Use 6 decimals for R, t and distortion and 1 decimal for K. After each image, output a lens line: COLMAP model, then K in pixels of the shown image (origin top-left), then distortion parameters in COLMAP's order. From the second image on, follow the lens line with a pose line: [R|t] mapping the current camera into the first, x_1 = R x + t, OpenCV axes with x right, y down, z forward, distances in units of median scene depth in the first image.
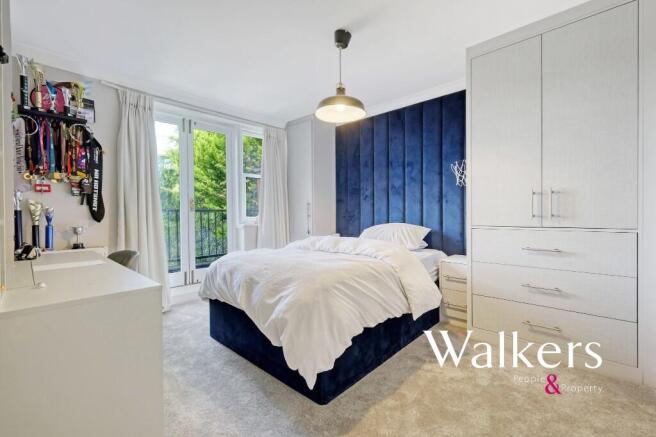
lens RADIAL K [[286.6, 0, 331.9], [0, 286.6, 216.9], [0, 0, 1]] dist [0.000739, 0.000193]
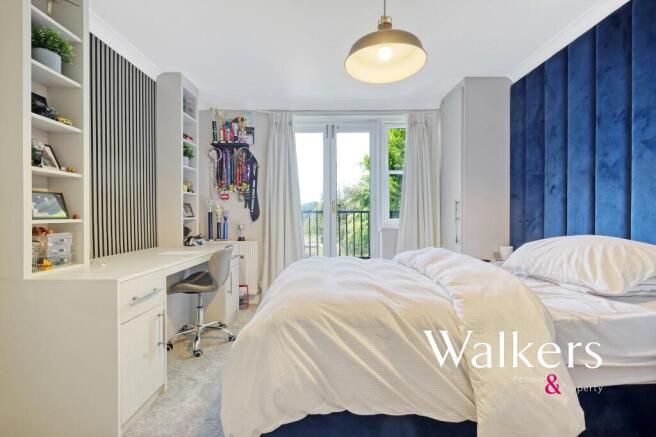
lens RADIAL K [[286.6, 0, 331.9], [0, 286.6, 216.9], [0, 0, 1]] dist [0.000739, 0.000193]
pose [[0.670990, 0.010086, -0.741398, 0.280453], [-0.013265, 0.999911, 0.001598, -0.006315], [0.741348, 0.008763, 0.671064, 0.302994]]
